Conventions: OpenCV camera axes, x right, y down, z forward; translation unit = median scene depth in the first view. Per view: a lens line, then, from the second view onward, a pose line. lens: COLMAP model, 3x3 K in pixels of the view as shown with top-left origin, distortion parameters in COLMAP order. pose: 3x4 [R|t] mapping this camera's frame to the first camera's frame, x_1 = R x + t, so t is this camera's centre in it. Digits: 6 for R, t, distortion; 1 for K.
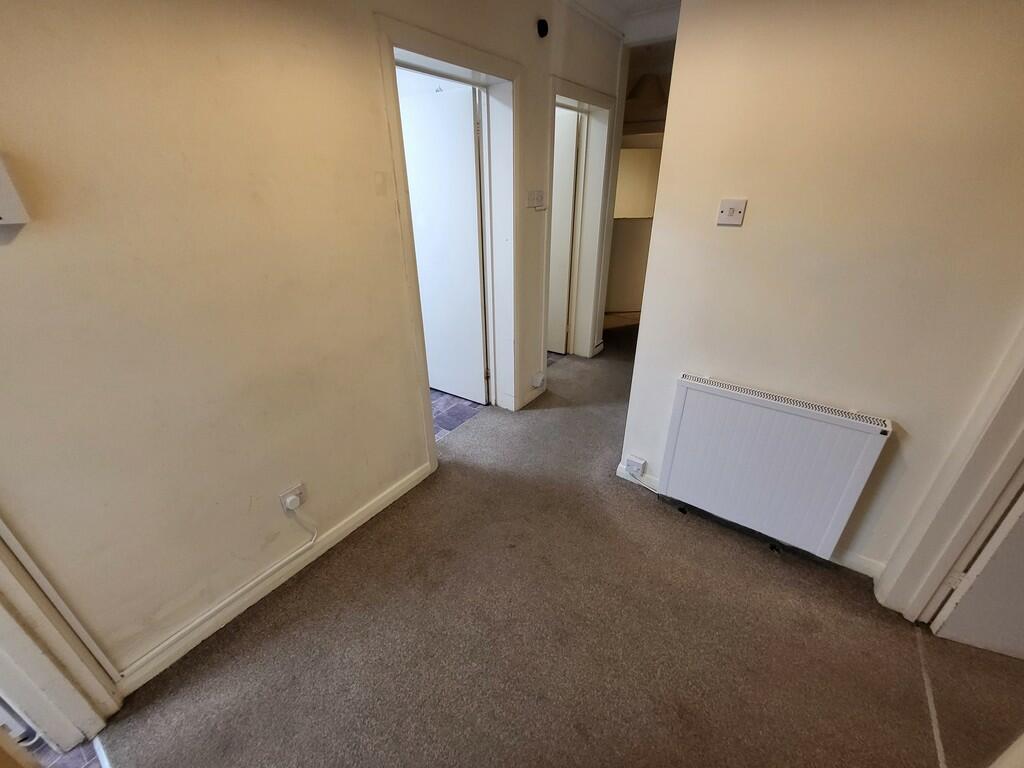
lens RADIAL K [[402.8, 0, 512.0], [0, 402.8, 384.0], [0, 0, 1]] dist [0.001361, -0.000159]
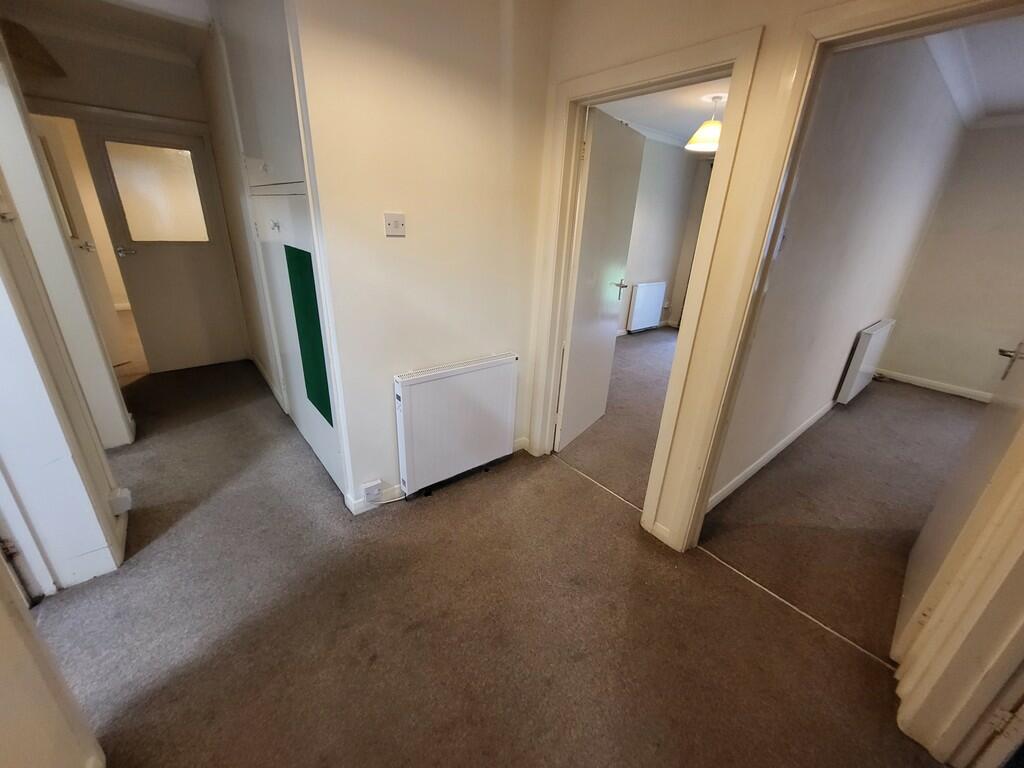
lens RADIAL K [[402.8, 0, 512.0], [0, 402.8, 384.0], [0, 0, 1]] dist [0.001361, -0.000159]
pose [[0.246497, -0.344961, 0.905672, -0.391359], [0.384272, 0.892696, 0.235431, -0.118238], [-0.889704, 0.289992, 0.352606, 0.311871]]
